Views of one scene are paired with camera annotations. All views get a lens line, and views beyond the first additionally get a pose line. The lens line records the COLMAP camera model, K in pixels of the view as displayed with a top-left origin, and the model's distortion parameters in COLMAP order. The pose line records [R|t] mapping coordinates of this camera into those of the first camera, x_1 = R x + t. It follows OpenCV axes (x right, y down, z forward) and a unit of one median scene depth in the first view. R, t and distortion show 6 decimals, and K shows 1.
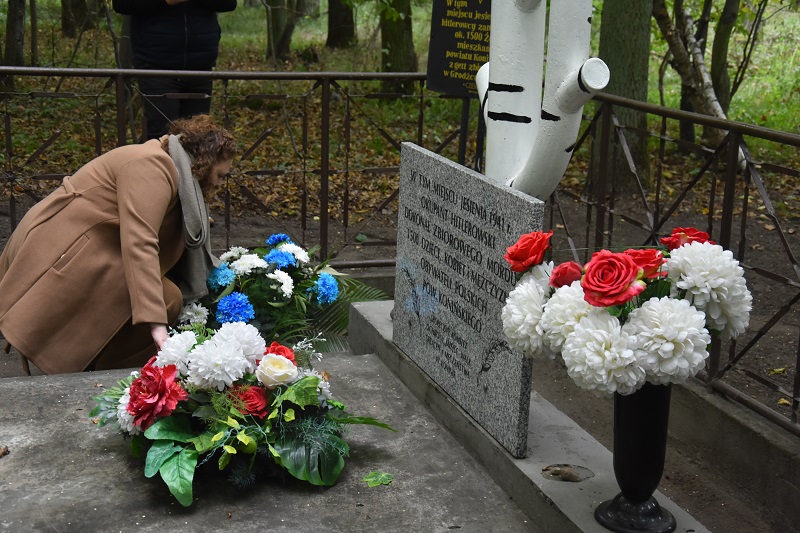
lens RADIAL K [[1277.9, 0, 398.7], [0, 1277.9, 265.2], [0, 0, 1]] dist [-0.011411, 0.000000]
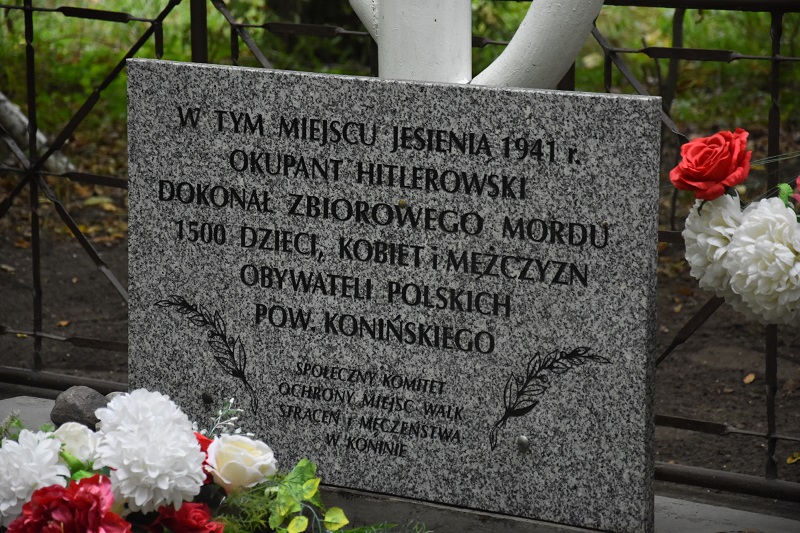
lens RADIAL K [[3638.5, 0, 400.2], [0, 3638.5, 266.9], [0, 0, 1]] dist [0.520279, 0.000000]
pose [[0.822825, -0.120771, 0.555314, -0.835373], [0.160564, 0.986750, -0.023312, 0.044251], [-0.545141, 0.108345, 0.831314, -0.325669]]
